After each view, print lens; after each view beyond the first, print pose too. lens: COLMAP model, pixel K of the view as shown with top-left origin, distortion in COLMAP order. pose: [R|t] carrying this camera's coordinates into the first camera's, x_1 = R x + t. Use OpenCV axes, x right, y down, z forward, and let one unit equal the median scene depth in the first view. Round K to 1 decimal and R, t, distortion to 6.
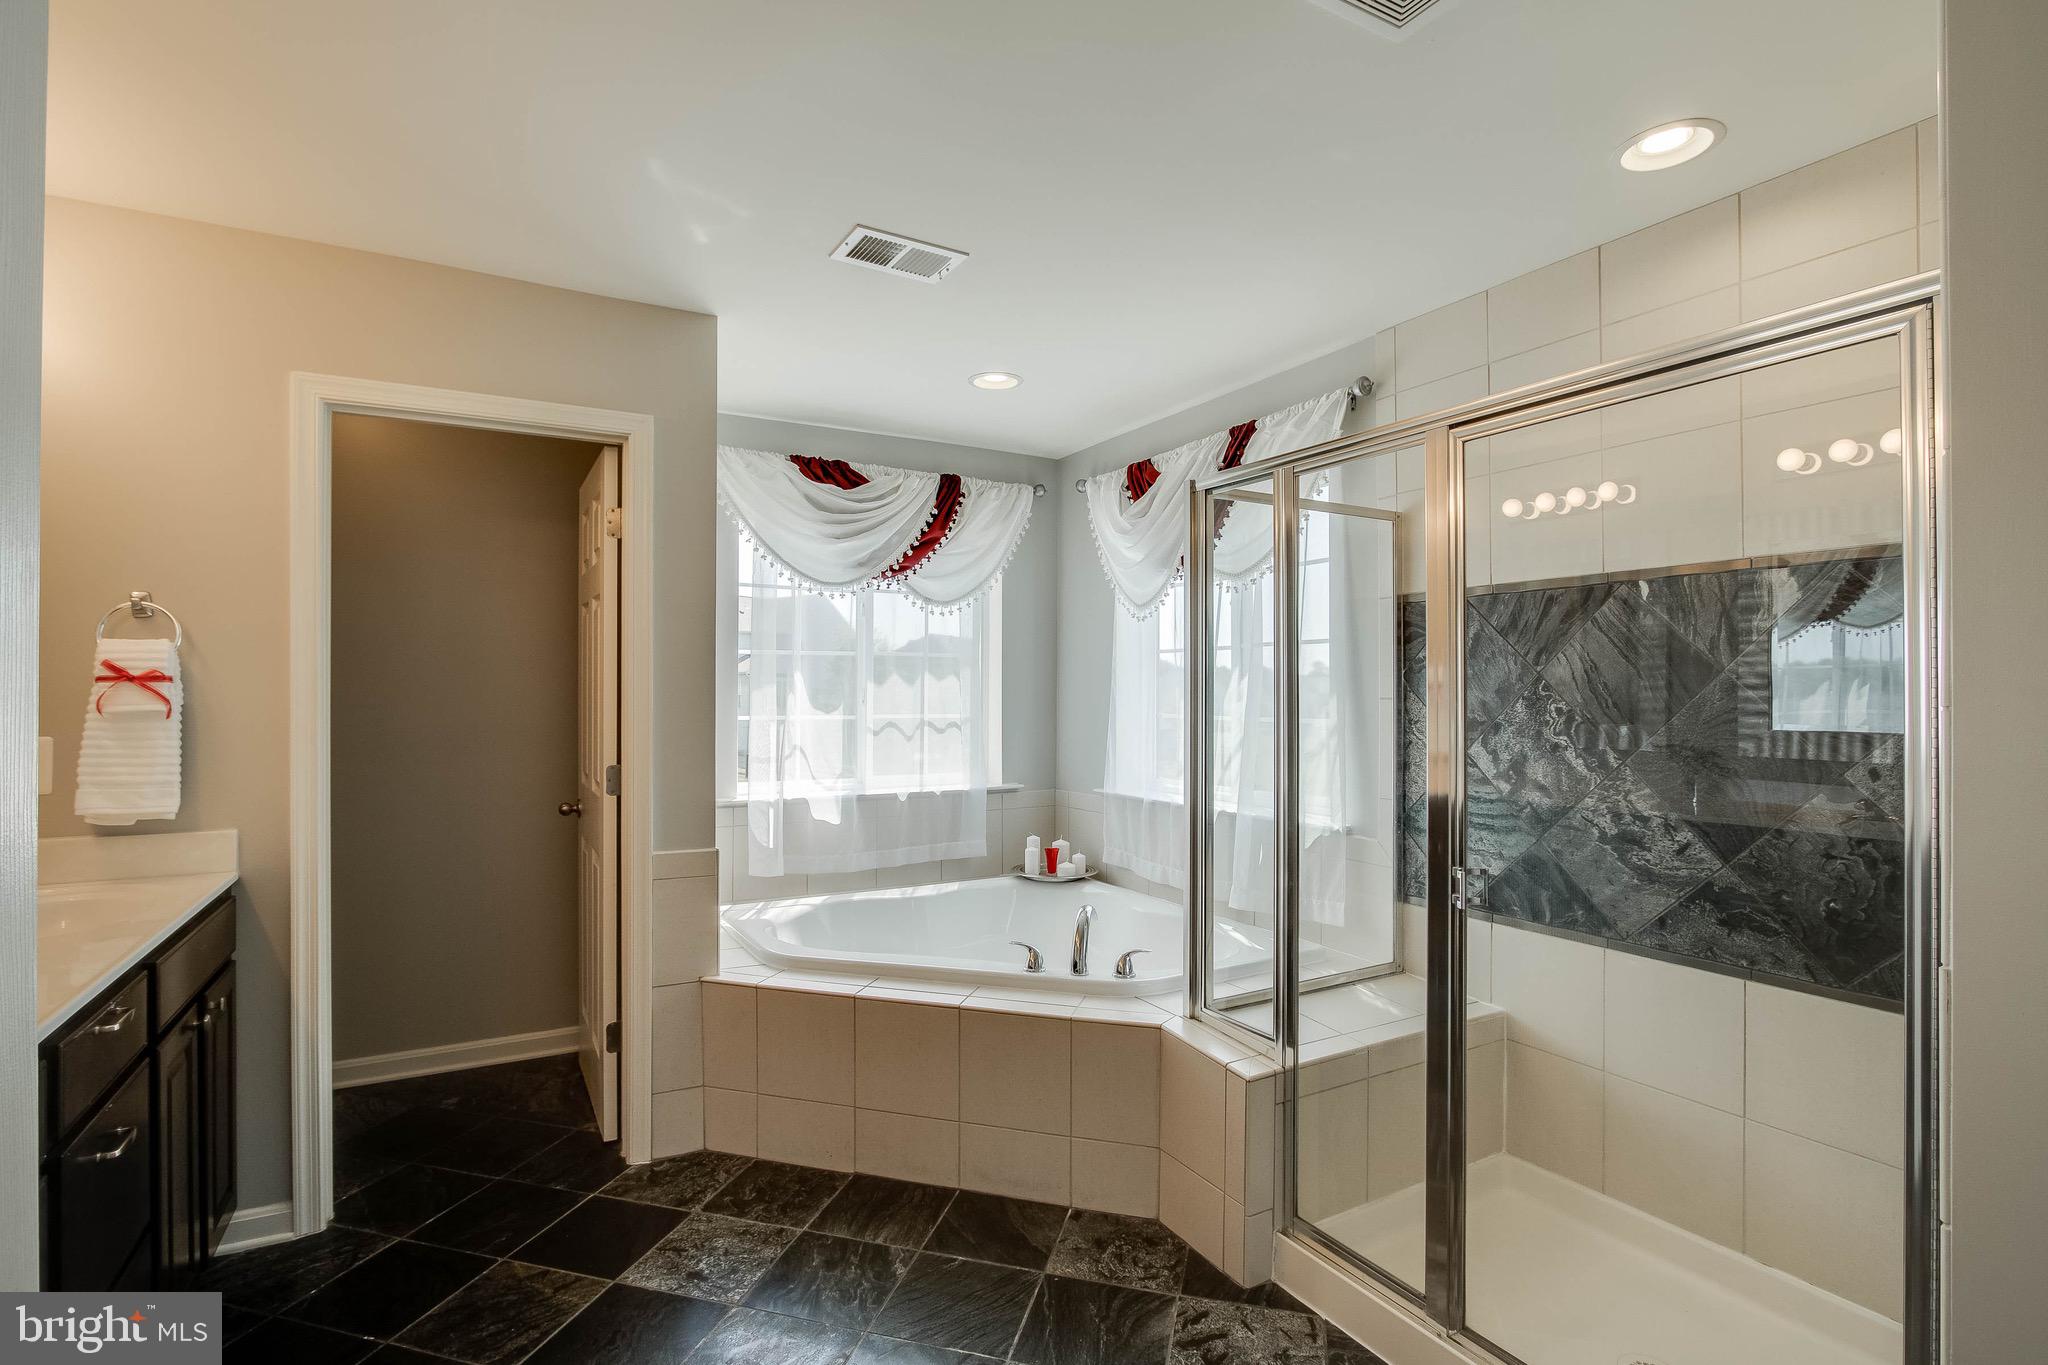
lens RADIAL K [[993.5, 0, 1027.2], [0, 993.5, 688.1], [0, 0, 1]] dist [-0.003913, 0.001895]
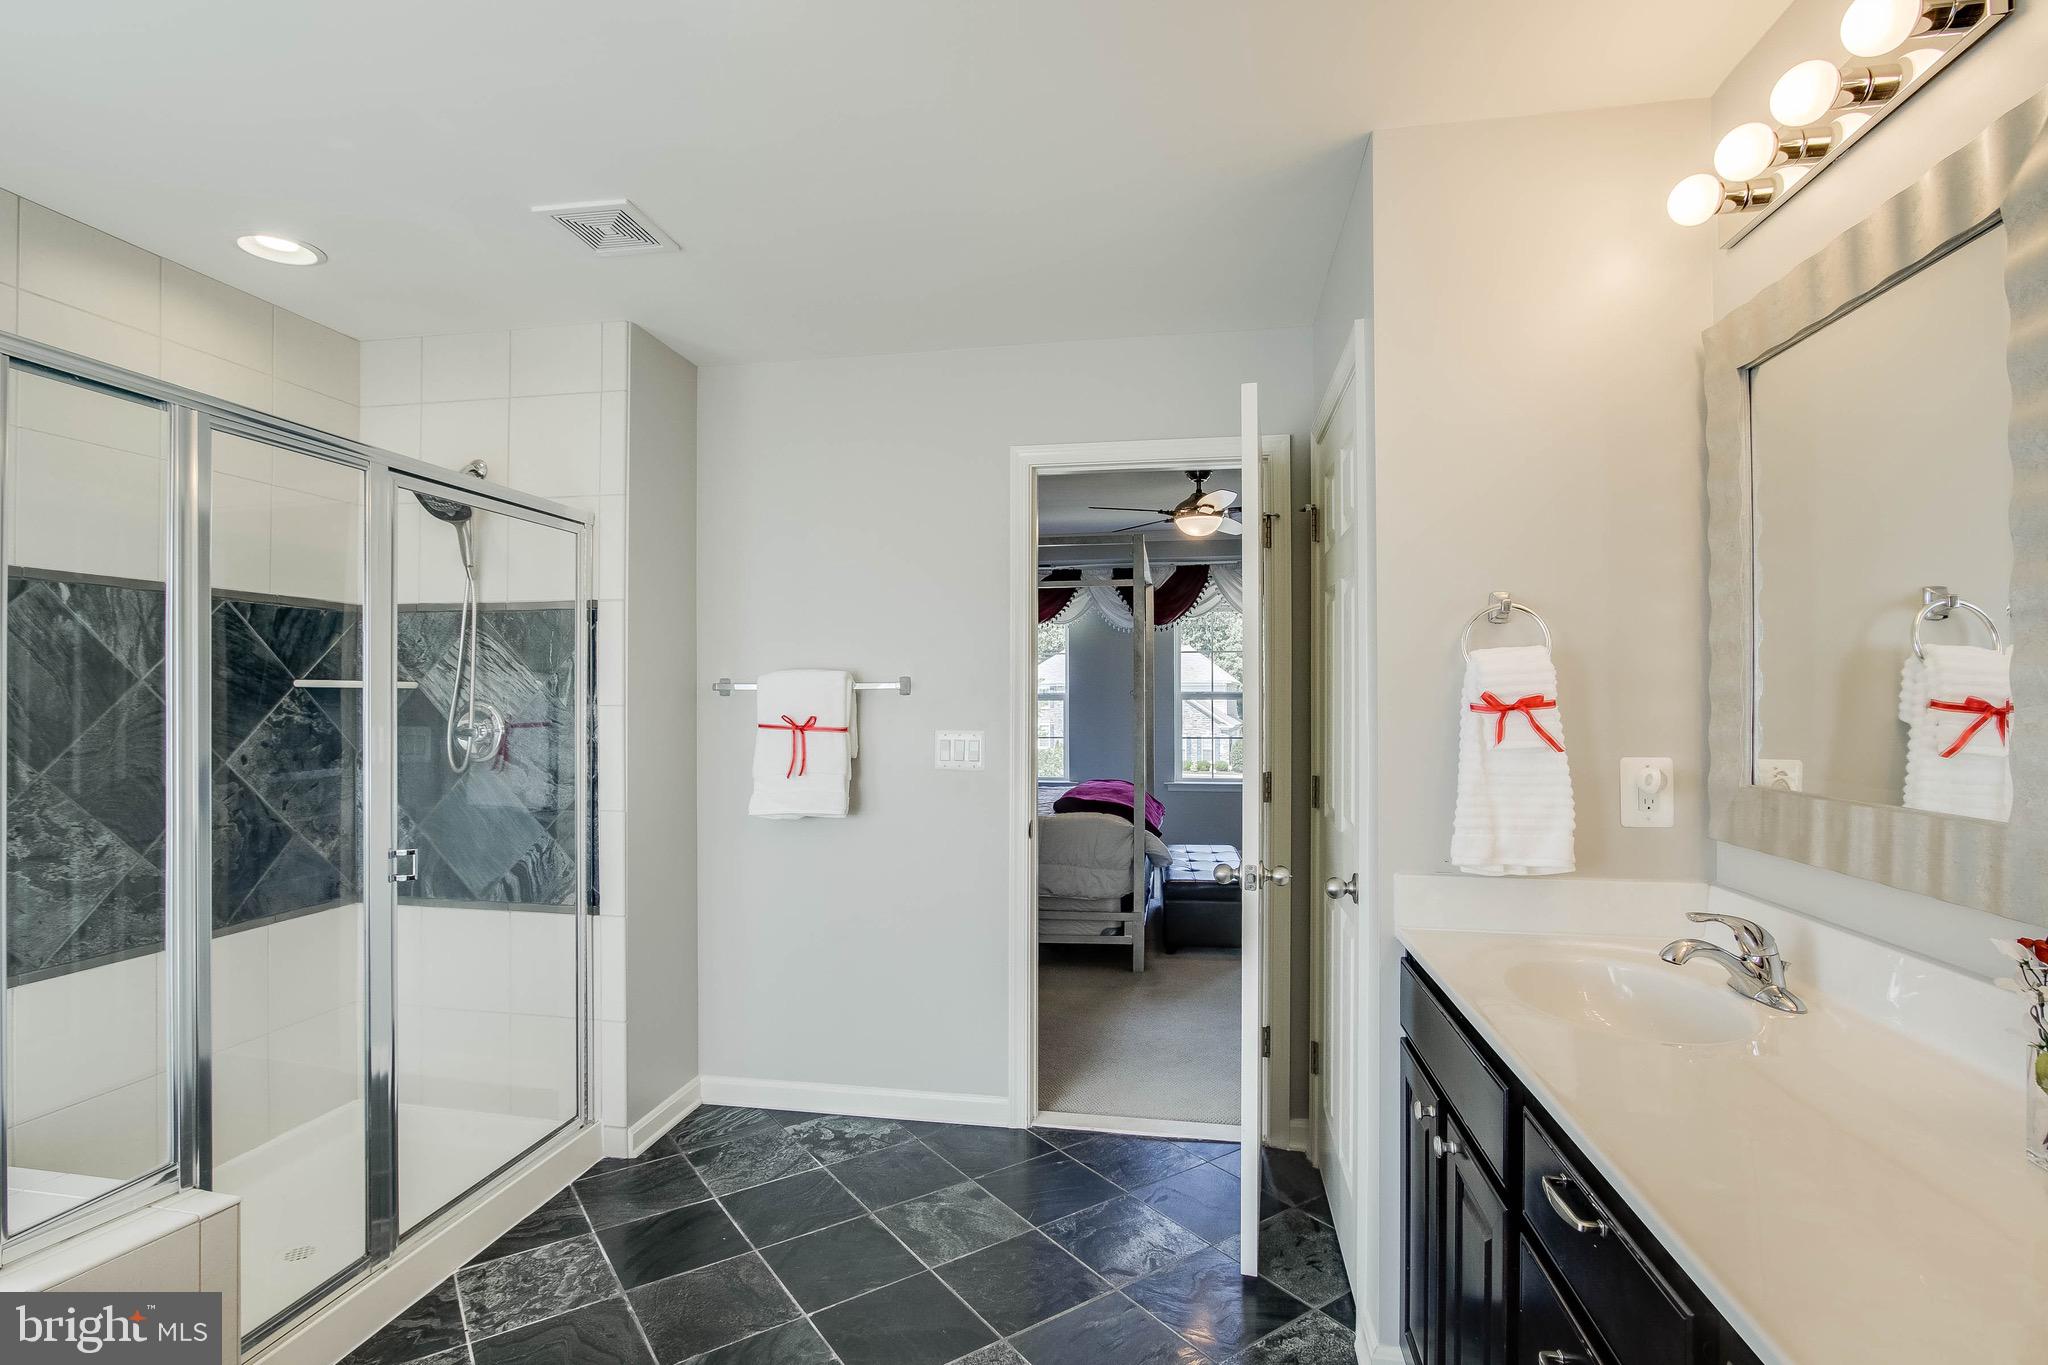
lens RADIAL K [[993.5, 0, 1026.0], [0, 993.5, 694.0], [0, 0, 1]] dist [-0.003913, 0.001895]
pose [[-0.761993, 0.006088, 0.647557, -0.714015], [0.000092, 0.999957, -0.009293, 0.007983], [-0.647586, -0.007022, -0.761960, 1.136672]]
